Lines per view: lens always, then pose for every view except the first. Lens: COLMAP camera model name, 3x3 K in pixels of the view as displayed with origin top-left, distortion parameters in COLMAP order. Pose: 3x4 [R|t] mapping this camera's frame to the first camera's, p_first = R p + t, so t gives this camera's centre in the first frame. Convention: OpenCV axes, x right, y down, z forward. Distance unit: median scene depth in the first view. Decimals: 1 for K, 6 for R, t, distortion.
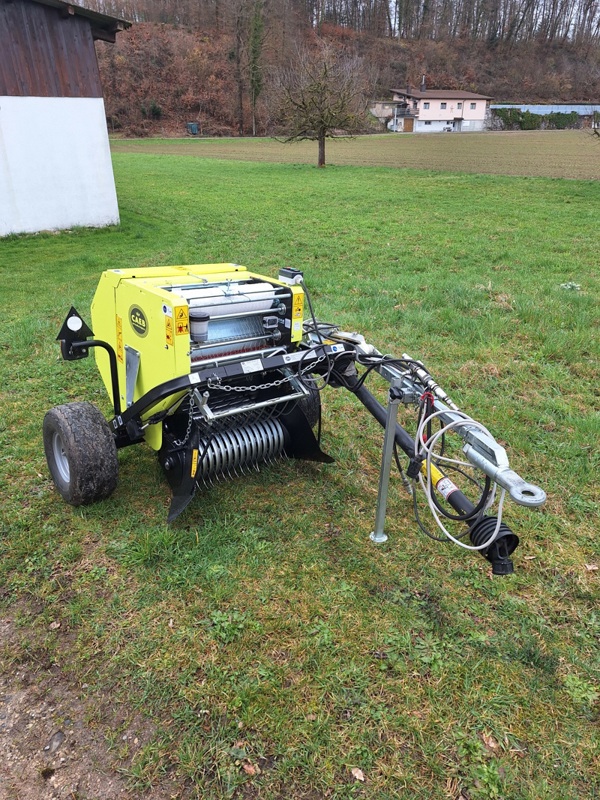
lens RADIAL K [[559.7, 0, 300.0], [0, 559.7, 400.0], [0, 0, 1]] dist [0.082205, -0.109599]
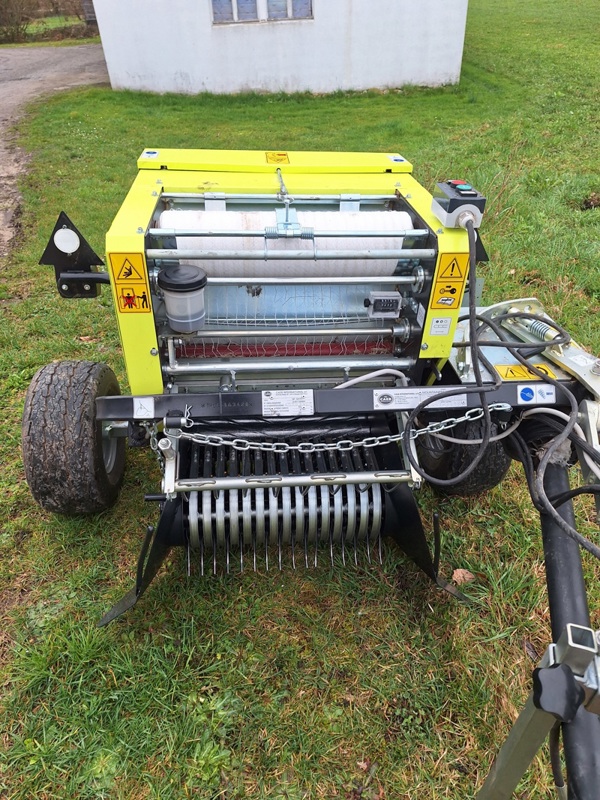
lens RADIAL K [[559.7, 0, 300.0], [0, 559.7, 400.0], [0, 0, 1]] dist [0.082205, -0.109599]
pose [[0.828452, 0.301186, -0.472181, 0.127521], [-0.200118, 0.946623, 0.252702, -0.166487], [0.523087, -0.114860, 0.844504, 0.572094]]
